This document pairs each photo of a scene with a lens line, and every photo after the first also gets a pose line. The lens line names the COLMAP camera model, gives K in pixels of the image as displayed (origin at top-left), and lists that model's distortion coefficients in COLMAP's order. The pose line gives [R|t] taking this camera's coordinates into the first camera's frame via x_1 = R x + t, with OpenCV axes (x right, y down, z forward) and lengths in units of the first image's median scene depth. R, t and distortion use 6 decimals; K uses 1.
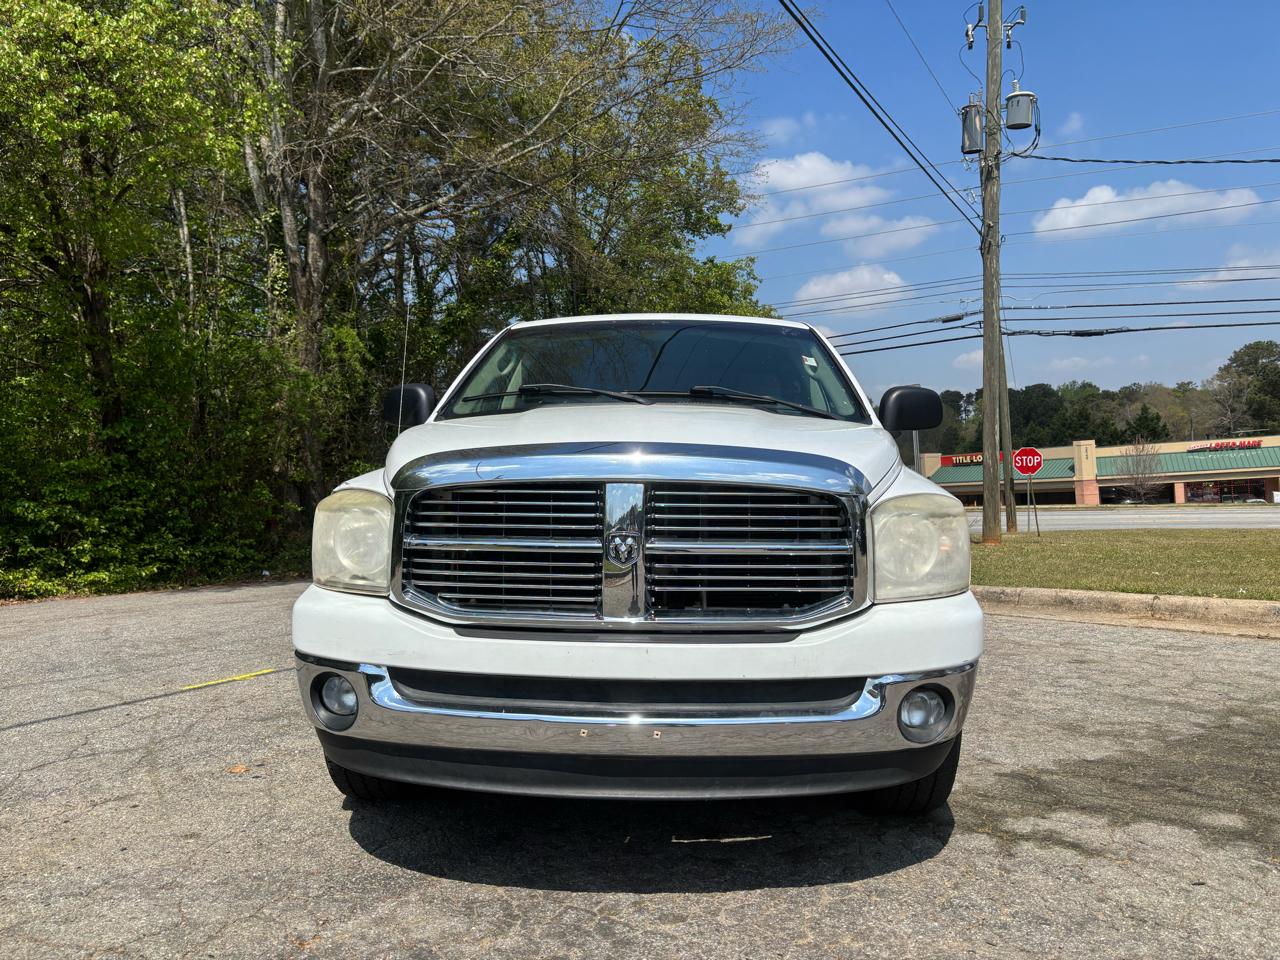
lens RADIAL K [[974.7, 0, 642.5], [0, 974.7, 482.4], [0, 0, 1]] dist [0.055628, -0.060927]
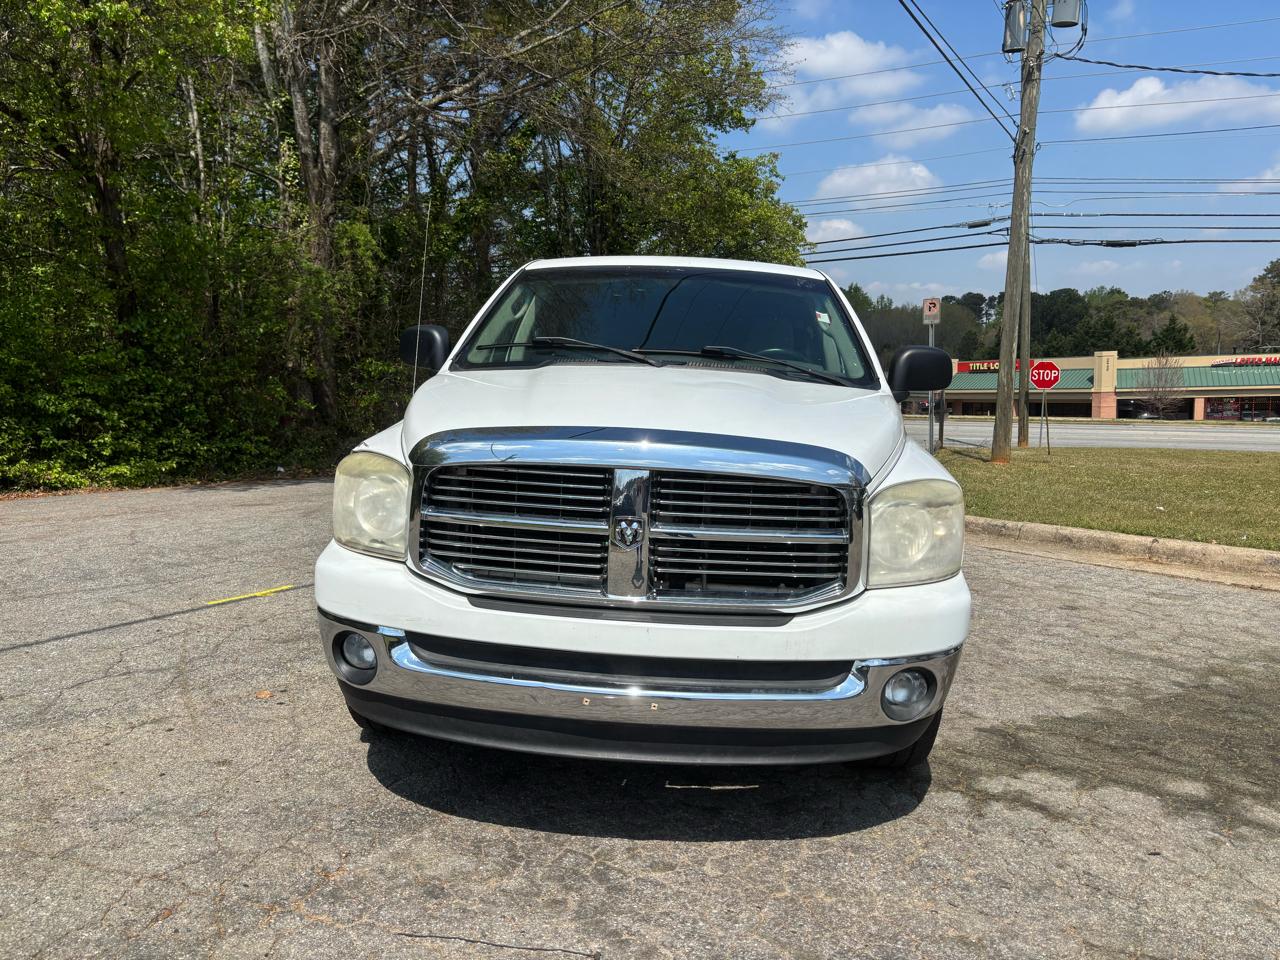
lens RADIAL K [[974.7, 0, 629.3], [0, 974.7, 493.6], [0, 0, 1]] dist [0.055628, -0.060927]
pose [[0.999112, 0.036959, -0.020237, 0.000313], [-0.034257, 0.992109, 0.120609, -0.079099], [0.024535, -0.119809, 0.992494, -0.028232]]
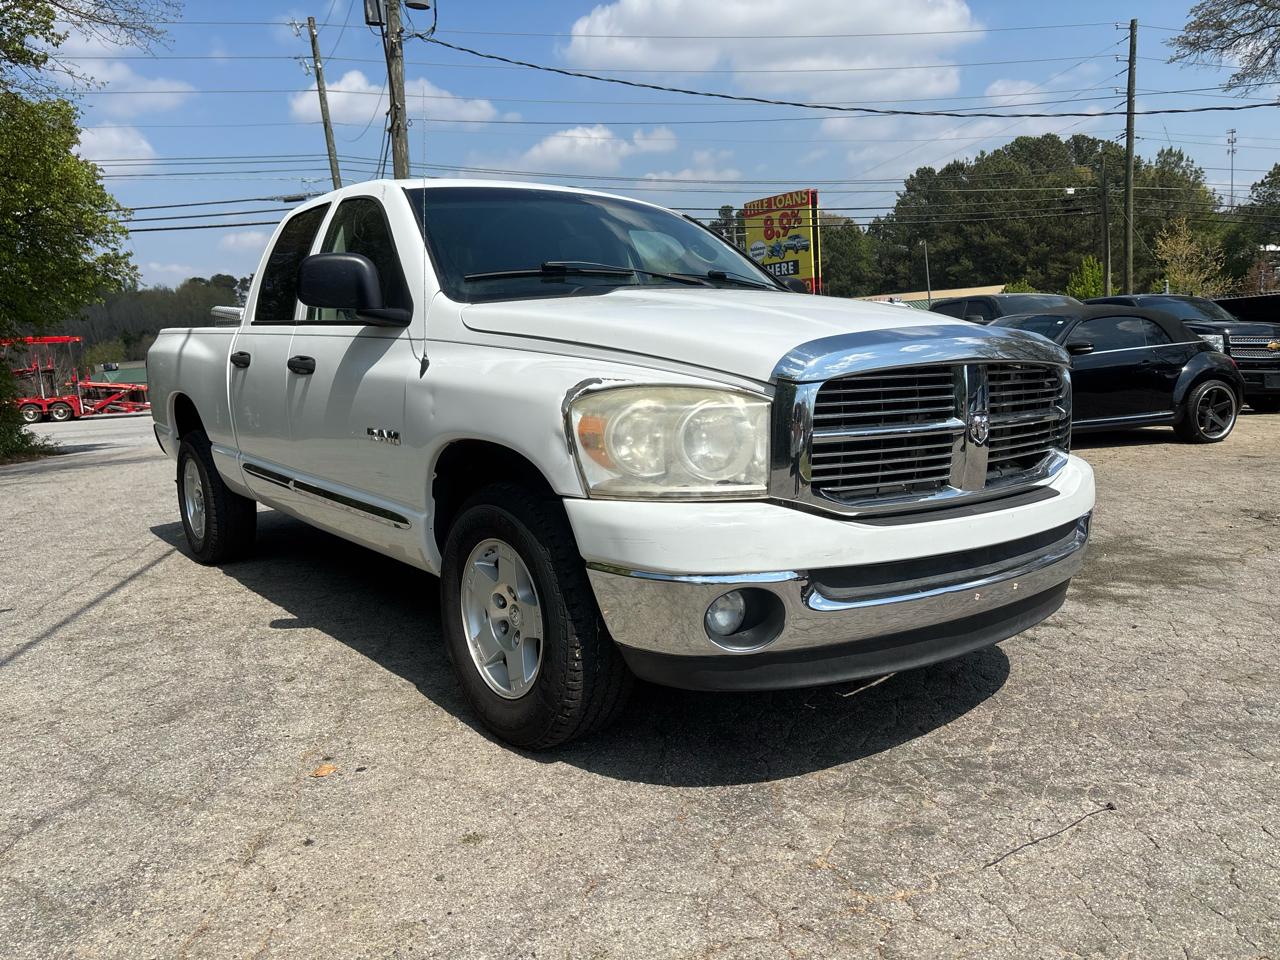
lens RADIAL K [[974.7, 0, 645.1], [0, 974.7, 498.4], [0, 0, 1]] dist [0.055628, -0.060927]
pose [[0.755074, -0.117176, 0.645084, -0.793825], [0.033262, 0.989479, 0.140800, -0.014141], [-0.654795, -0.084857, 0.751028, 0.333605]]
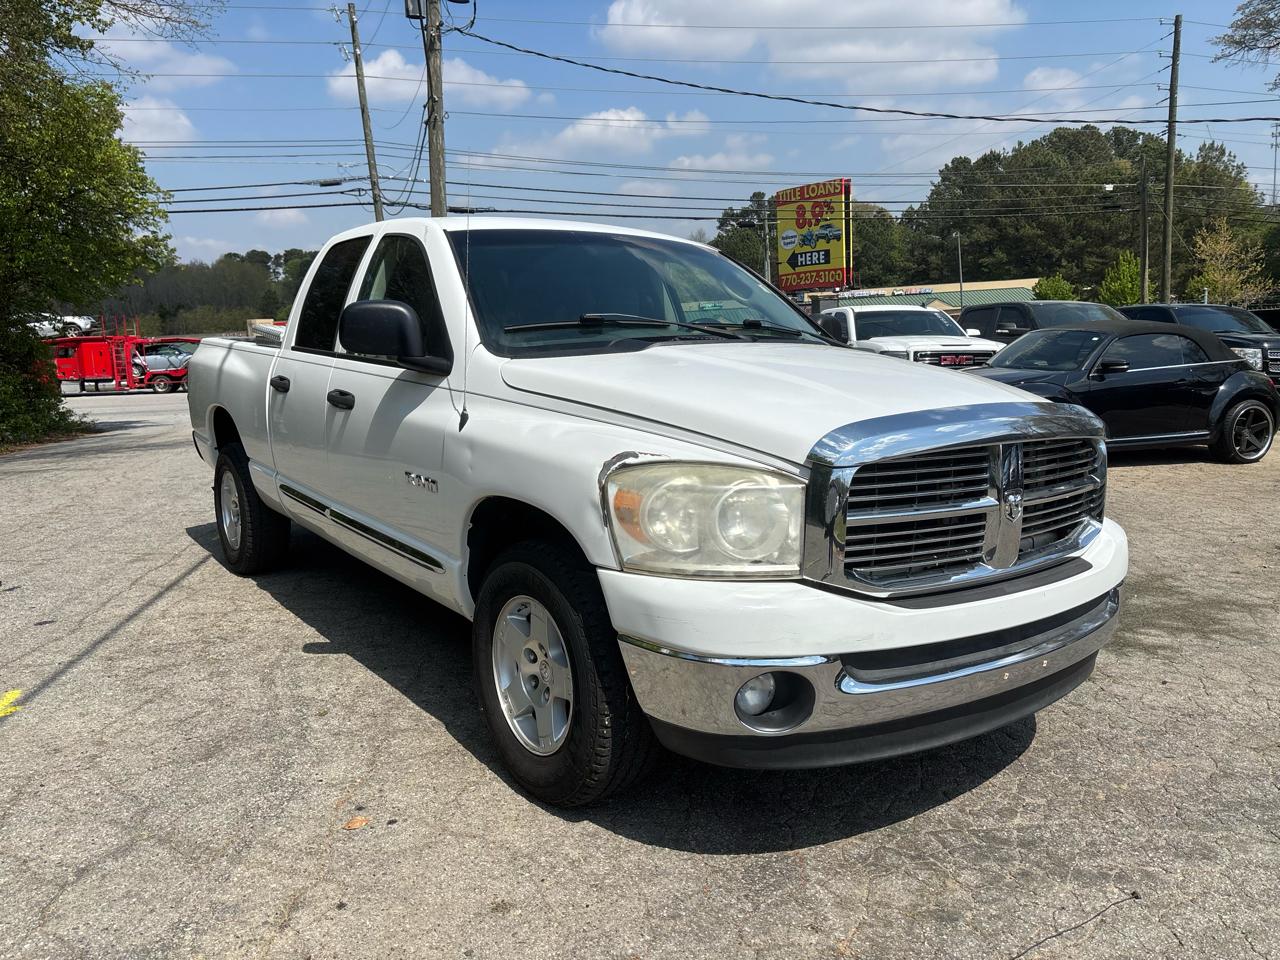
lens RADIAL K [[974.7, 0, 641.9], [0, 974.7, 484.5], [0, 0, 1]] dist [0.055628, -0.060927]
pose [[0.775353, -0.099168, 0.623694, -0.799596], [0.010883, 0.989546, 0.143809, -0.090684], [-0.631435, -0.104715, 0.768326, 0.337983]]
